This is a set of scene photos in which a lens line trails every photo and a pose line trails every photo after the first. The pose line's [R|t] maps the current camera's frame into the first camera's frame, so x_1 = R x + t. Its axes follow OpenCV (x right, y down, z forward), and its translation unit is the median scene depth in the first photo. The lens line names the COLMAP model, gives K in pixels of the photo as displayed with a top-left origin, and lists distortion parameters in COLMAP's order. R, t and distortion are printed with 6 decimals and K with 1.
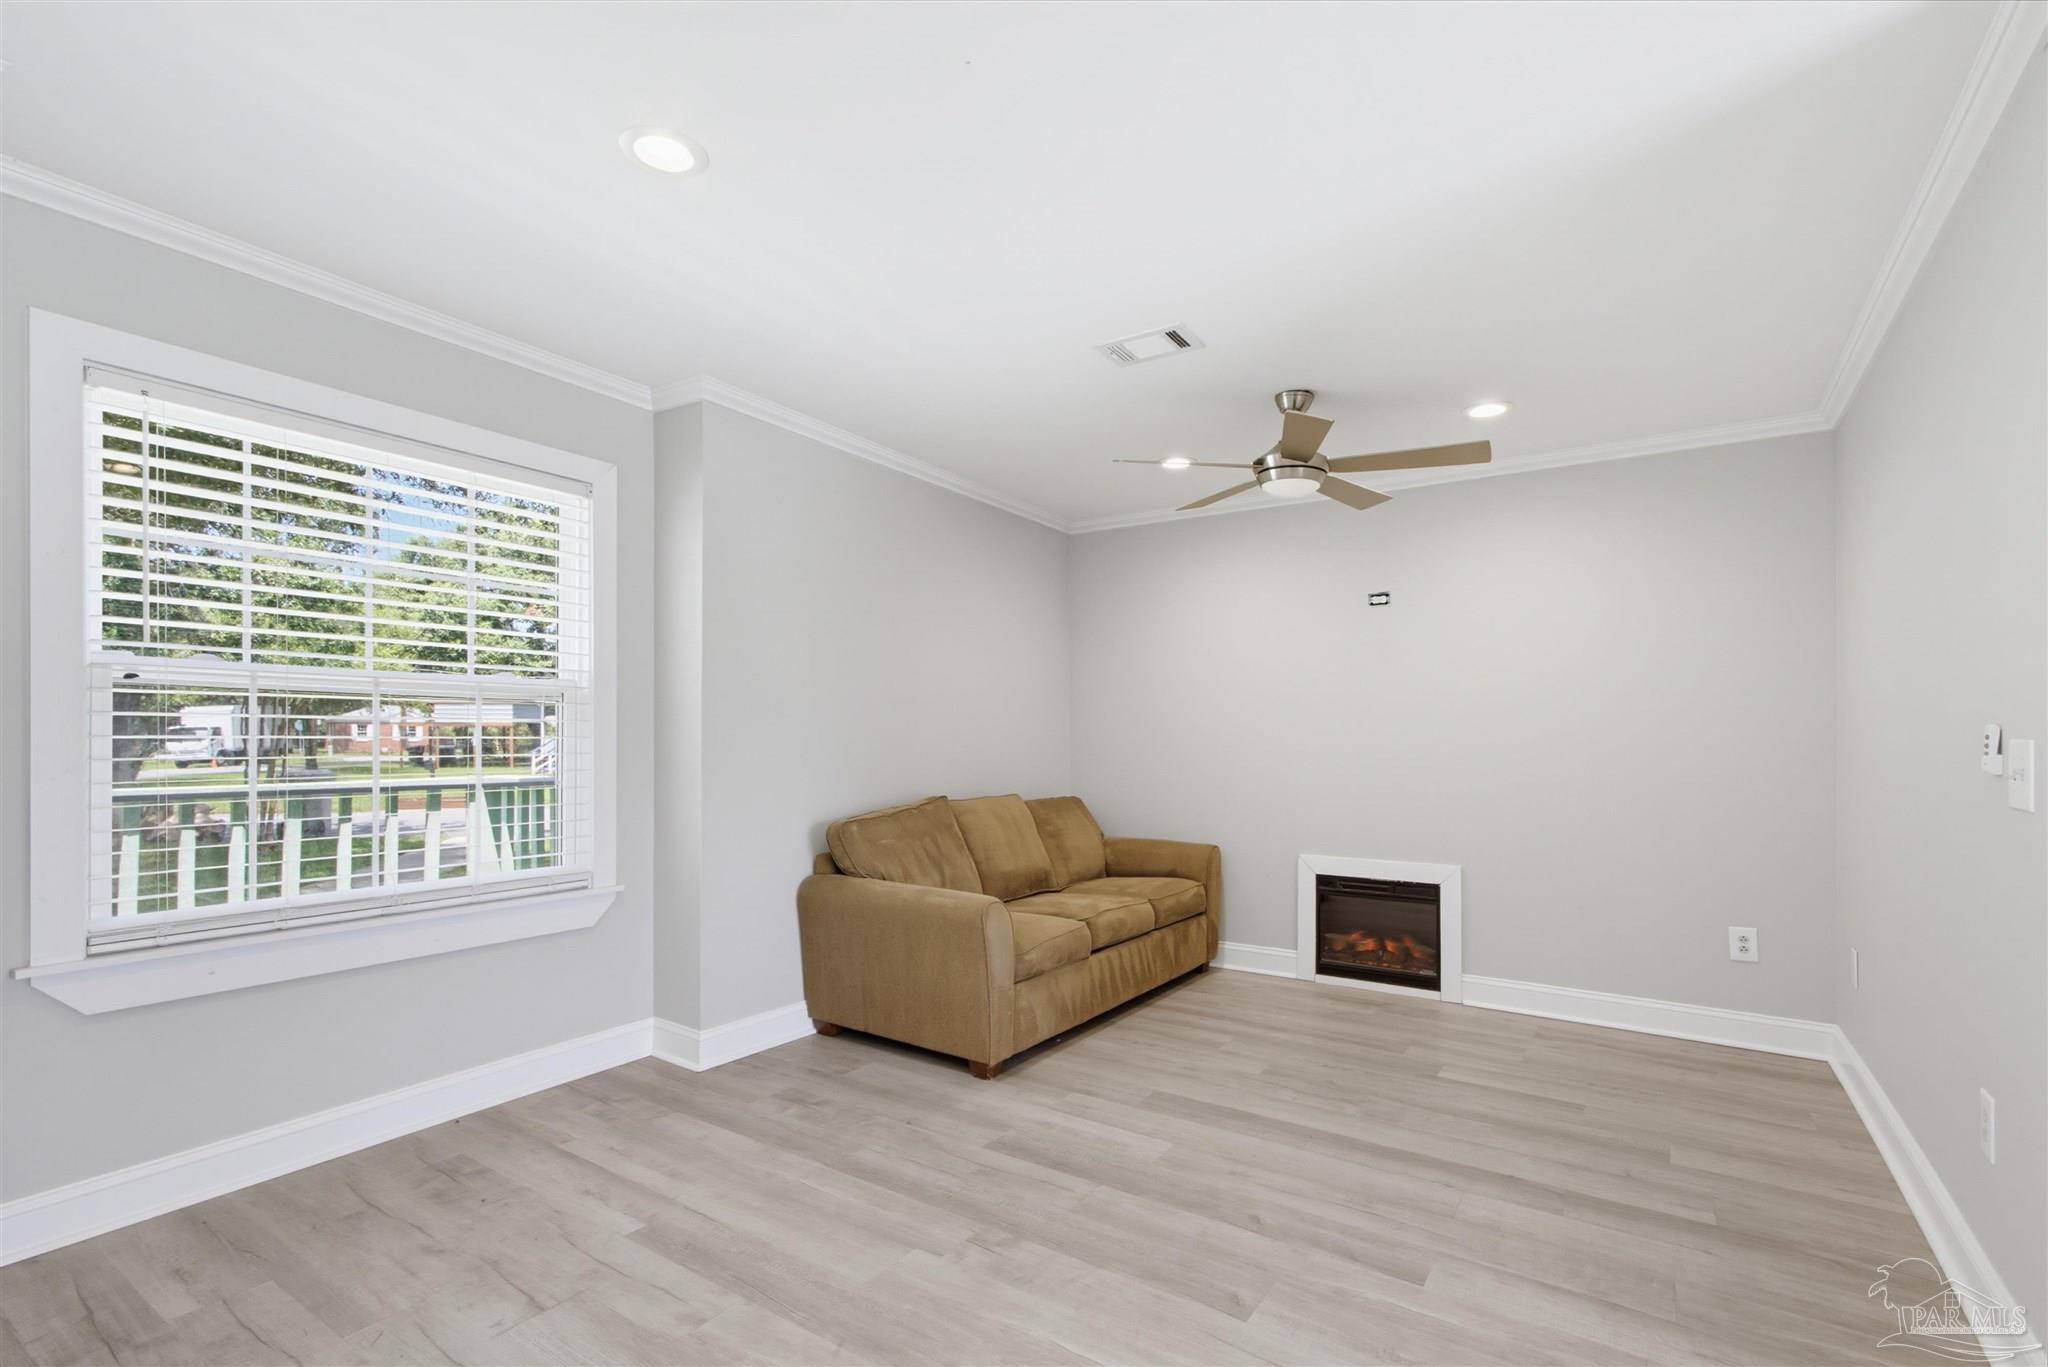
lens RADIAL K [[938.6, 0, 1016.4], [0, 938.6, 737.5], [0, 0, 1]] dist [0.002501, 0.000727]
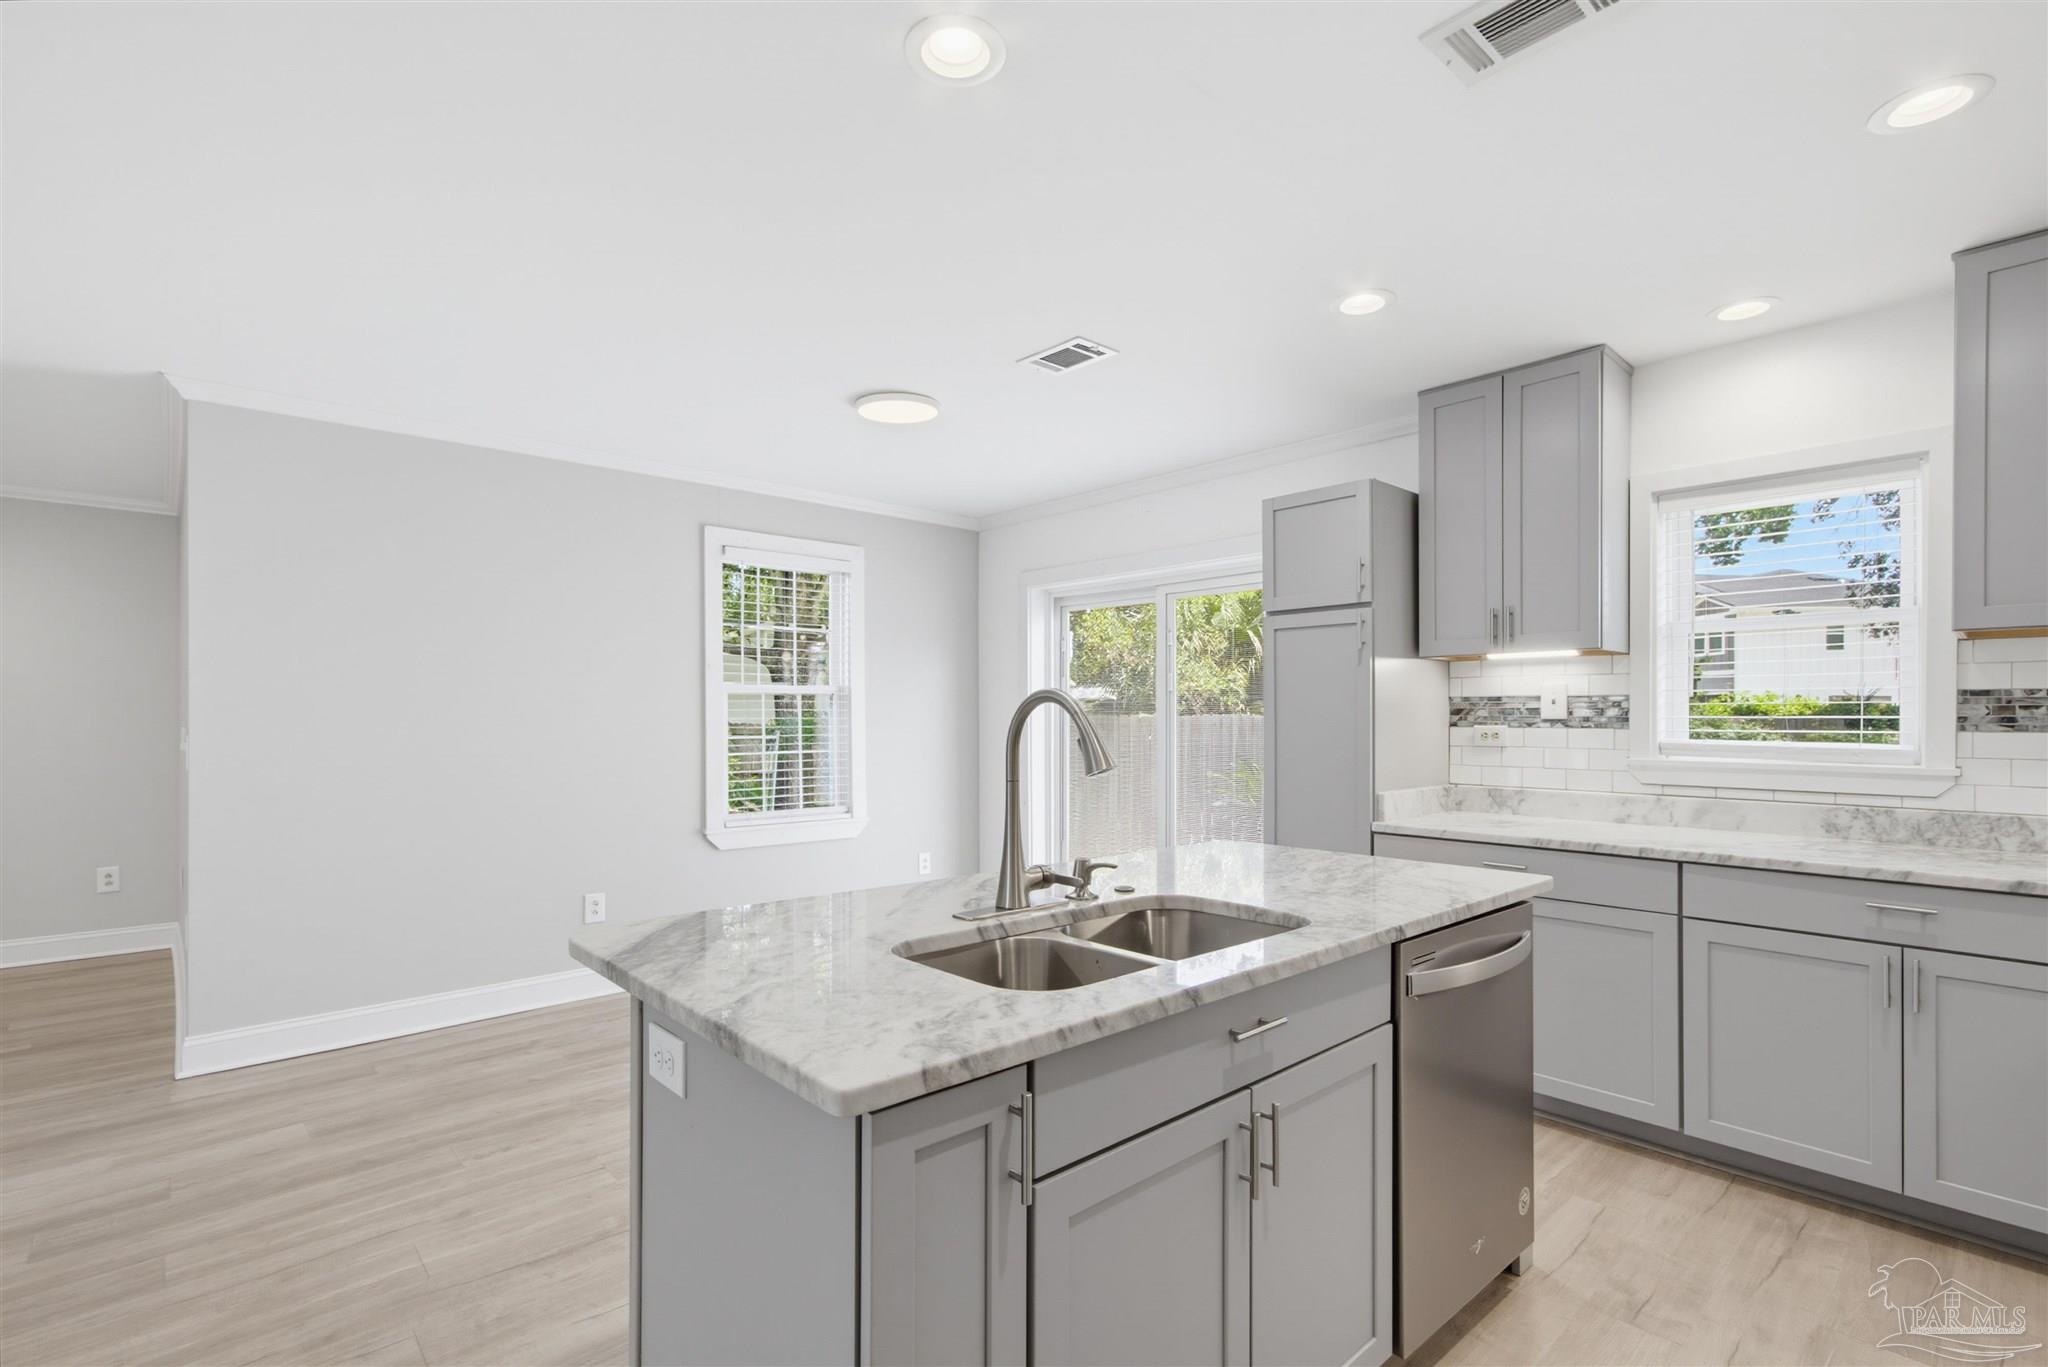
lens RADIAL K [[936.3, 0, 1024.8], [0, 936.3, 719.5], [0, 0, 1]] dist [0.005157, 0.000863]
pose [[0.231690, -0.005882, 0.972772, -0.279285], [-0.004253, 0.999966, 0.007060, -0.030218], [-0.972780, -0.005773, 0.231657, -0.677020]]
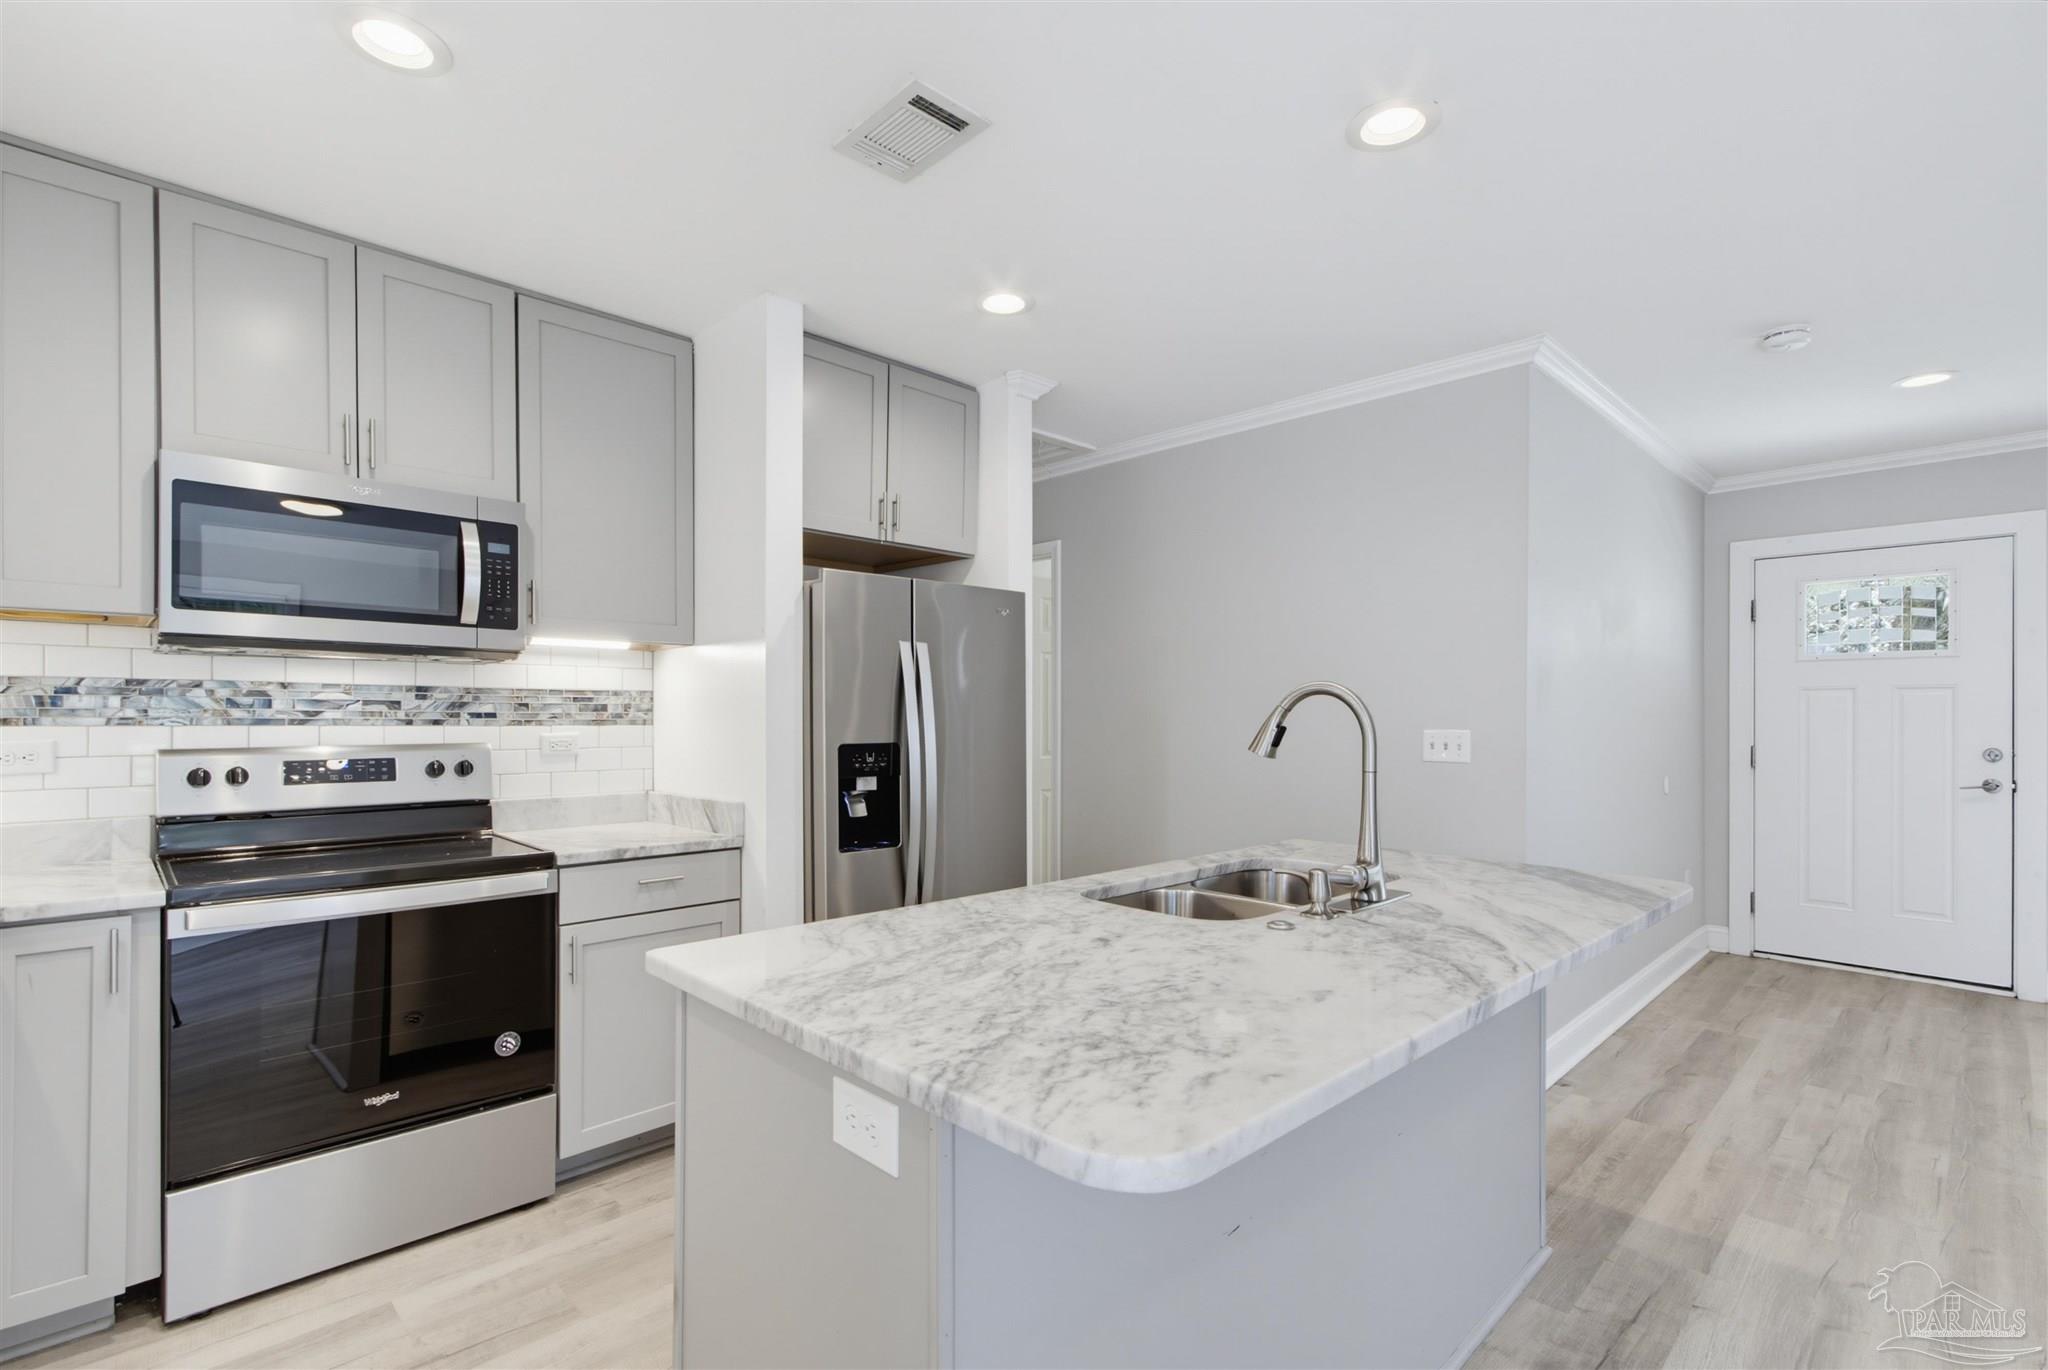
lens RADIAL K [[949.3, 0, 1008.6], [0, 949.3, 715.1], [0, 0, 1]] dist [-0.000033, 0.005699]
pose [[-0.201480, -0.001759, -0.979491, 0.837396], [0.004468, 0.999986, -0.002715, -0.023212], [0.979482, -0.004923, -0.201469, -0.635199]]
